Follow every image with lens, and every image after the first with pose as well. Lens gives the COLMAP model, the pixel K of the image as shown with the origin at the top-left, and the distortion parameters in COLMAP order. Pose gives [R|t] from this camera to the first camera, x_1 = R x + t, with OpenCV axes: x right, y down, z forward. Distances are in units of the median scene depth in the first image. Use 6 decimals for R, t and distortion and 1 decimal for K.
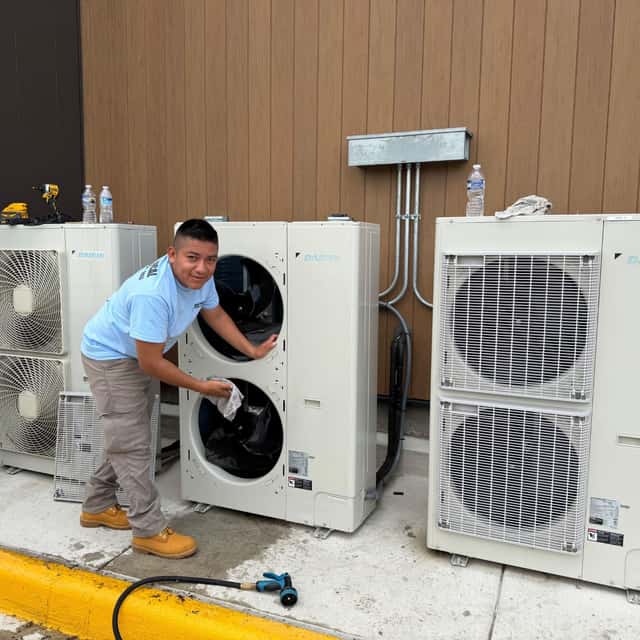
lens RADIAL K [[600.0, 0, 323.3], [0, 600.0, 318.6], [0, 0, 1]] dist [0.098346, -0.189913]
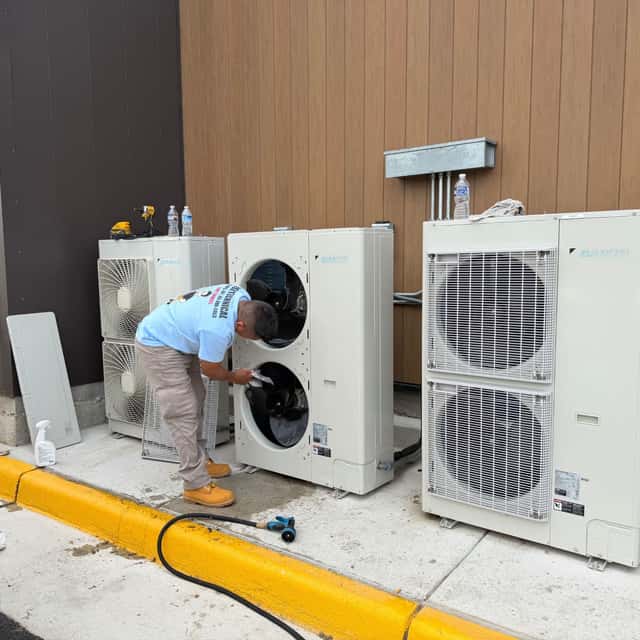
lens RADIAL K [[600.0, 0, 323.3], [0, 600.0, 318.6], [0, 0, 1]] dist [0.098346, -0.189913]
pose [[0.971465, 0.000295, -0.237182, 0.263192], [-0.003048, 0.999932, -0.011244, 0.029688], [0.237162, 0.011646, 0.971400, -0.156840]]
